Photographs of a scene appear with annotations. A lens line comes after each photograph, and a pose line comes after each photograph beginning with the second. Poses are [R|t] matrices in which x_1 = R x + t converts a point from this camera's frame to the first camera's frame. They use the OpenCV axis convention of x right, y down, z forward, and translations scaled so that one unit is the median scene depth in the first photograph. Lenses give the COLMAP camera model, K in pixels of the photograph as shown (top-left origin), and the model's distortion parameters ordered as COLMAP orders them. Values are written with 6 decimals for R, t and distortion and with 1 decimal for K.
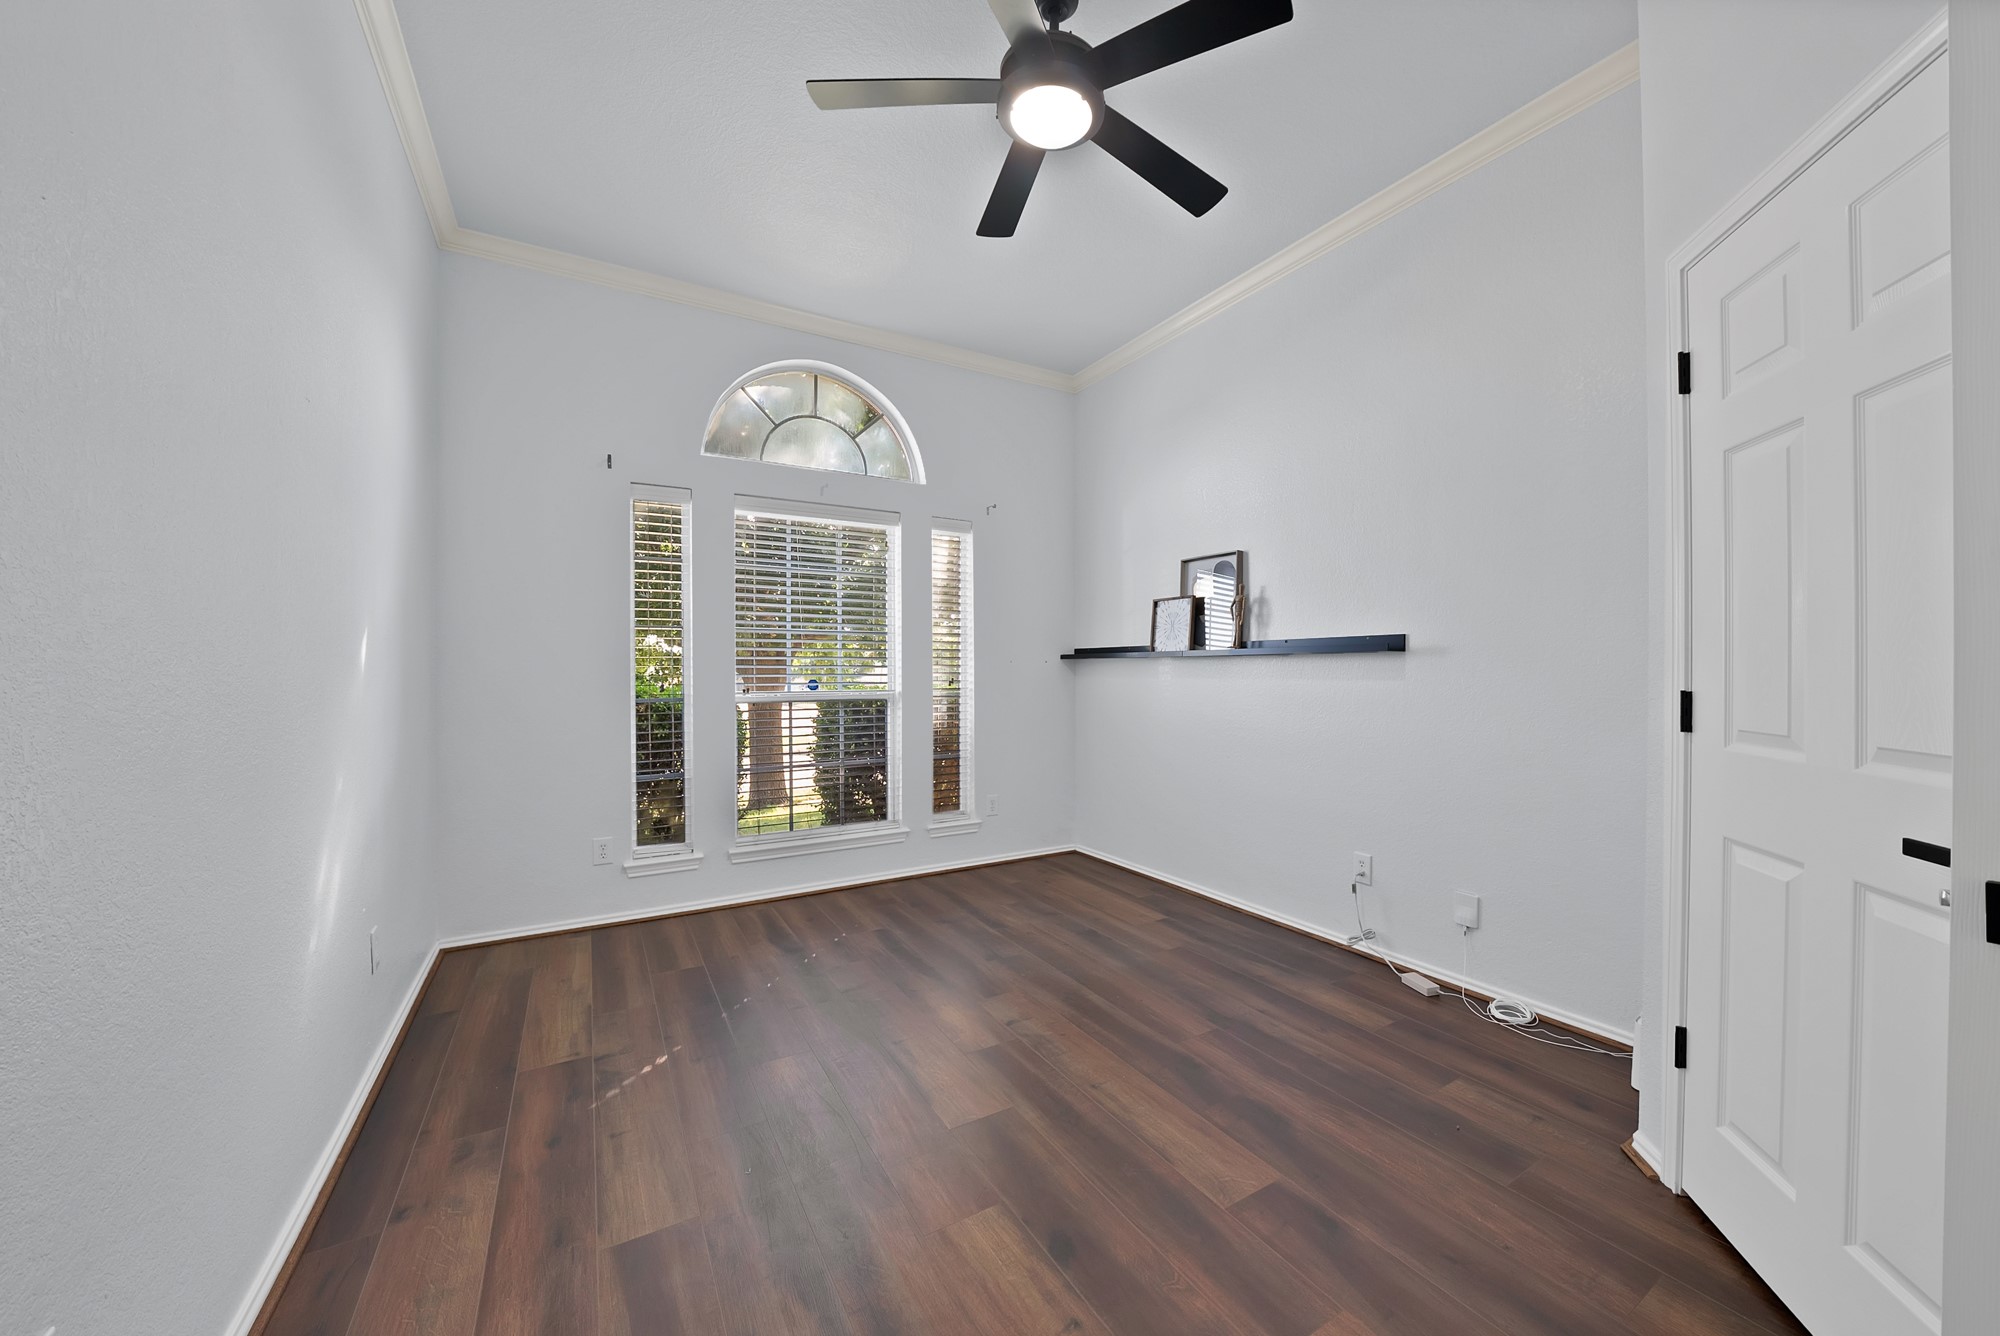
lens RADIAL K [[719.1, 0, 1003.5], [0, 719.1, 672.2], [0, 0, 1]] dist [-0.026925, 0.002132]
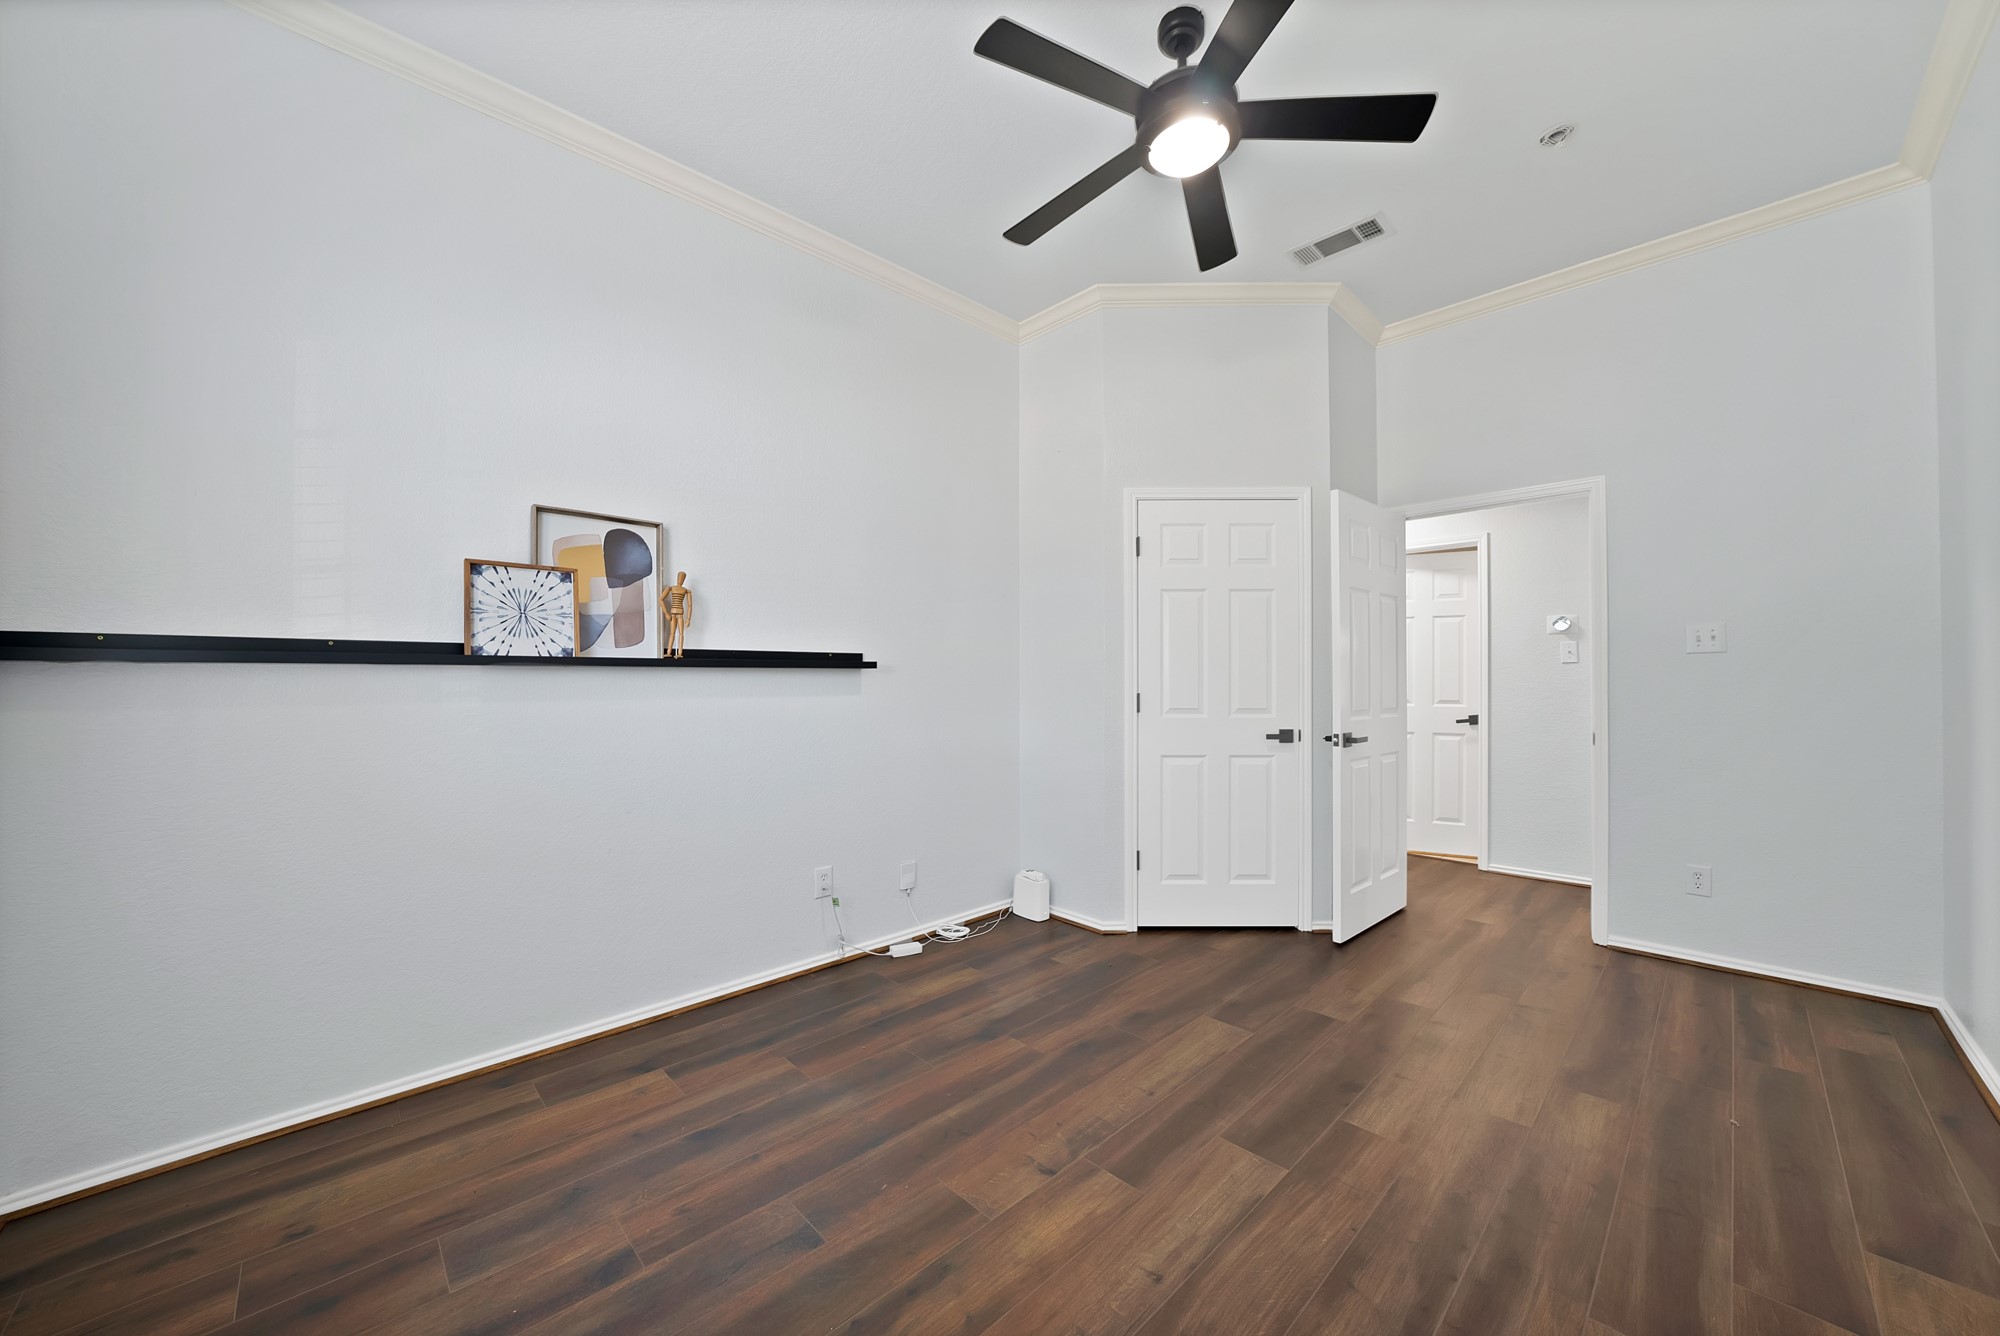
lens RADIAL K [[719.1, 0, 1044.7], [0, 719.1, 669.2], [0, 0, 1]] dist [-0.026925, 0.002132]
pose [[-0.268696, 0.021126, 0.962993, -0.608819], [0.008327, 0.999773, -0.019609, -0.004372], [-0.963189, 0.002750, -0.268811, 1.046509]]
